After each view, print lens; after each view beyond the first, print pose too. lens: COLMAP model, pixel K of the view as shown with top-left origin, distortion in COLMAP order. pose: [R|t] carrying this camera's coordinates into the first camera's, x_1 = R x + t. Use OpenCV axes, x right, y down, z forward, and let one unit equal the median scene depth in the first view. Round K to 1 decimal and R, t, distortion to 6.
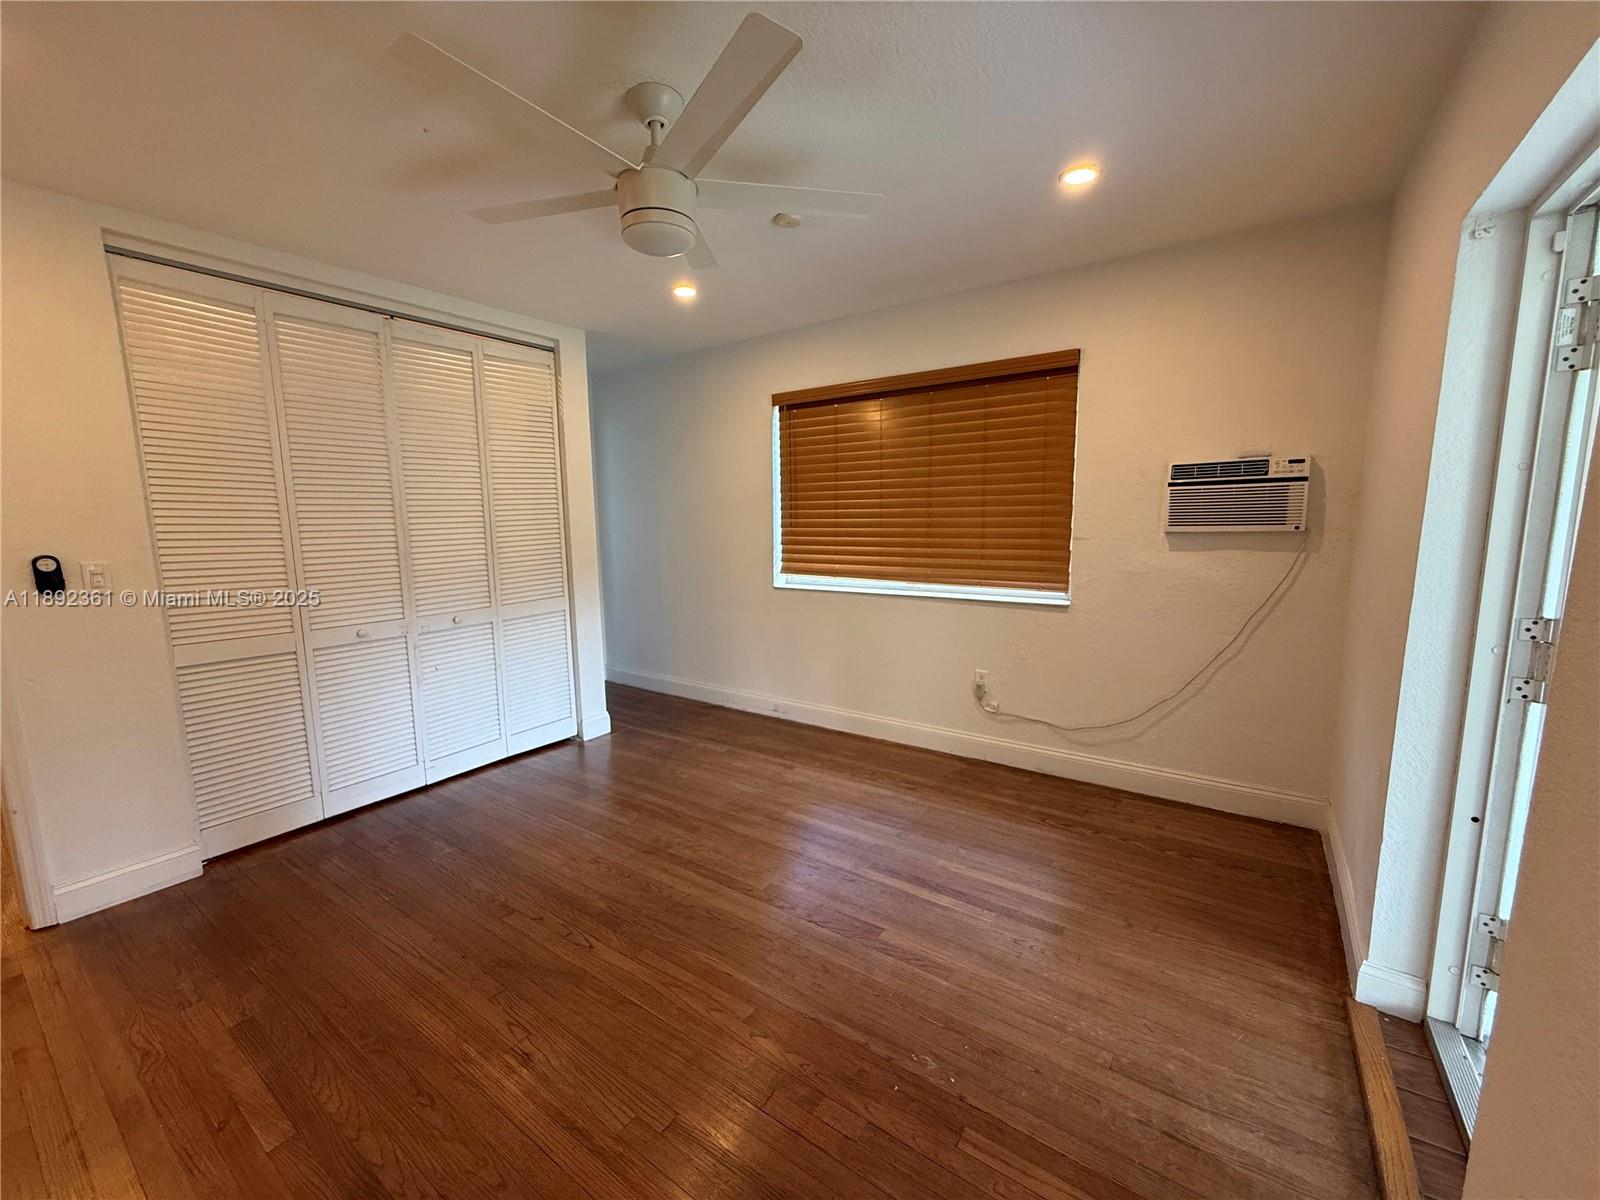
lens RADIAL K [[638.3, 0, 795.5], [0, 638.3, 602.5], [0, 0, 1]] dist [0.000430, 0.000193]
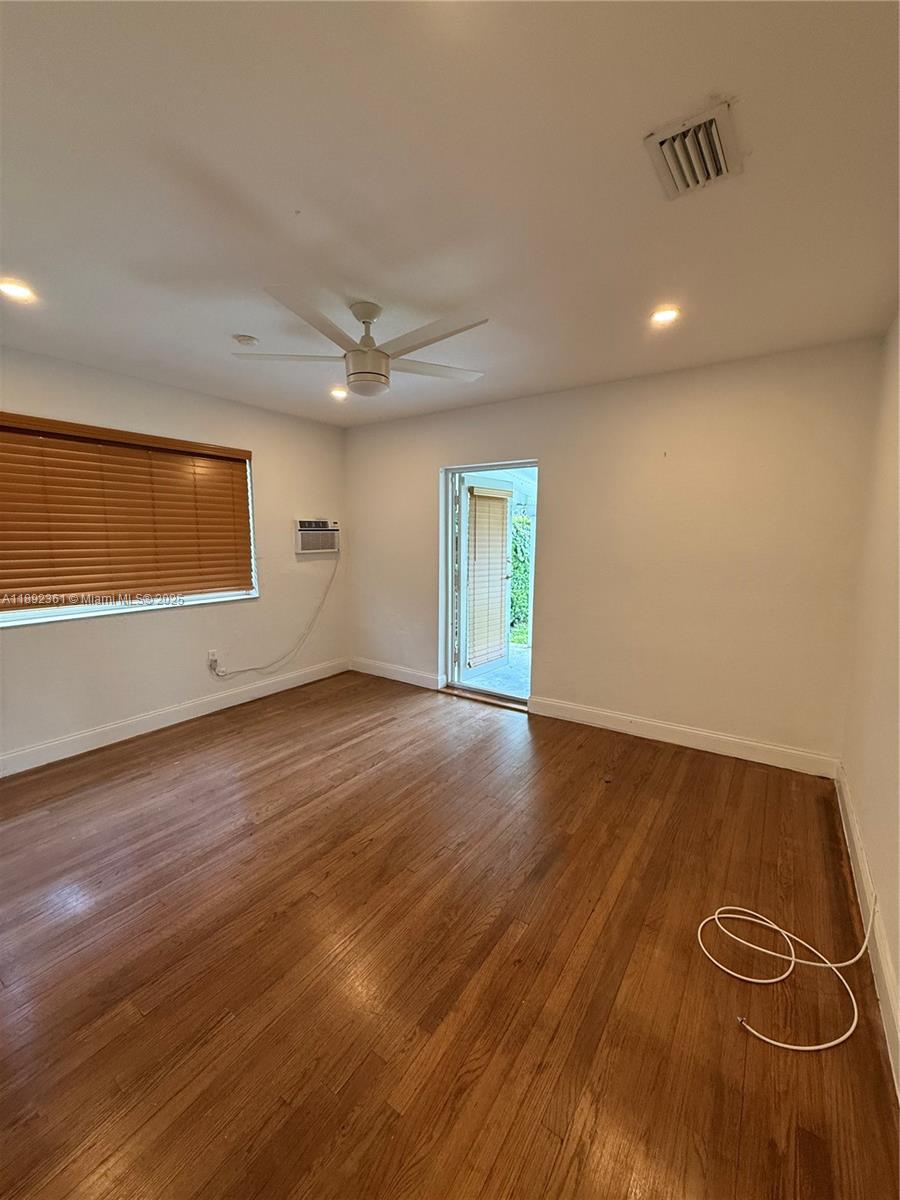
lens RADIAL K [[478.7, 0, 447.0], [0, 478.7, 600.5], [0, 0, 1]] dist [0.000430, 0.000193]
pose [[-0.001531, -0.121202, 0.992627, -0.909336], [0.134513, 0.983582, 0.120305, -0.076580], [-0.990911, 0.133705, 0.014797, 0.495534]]
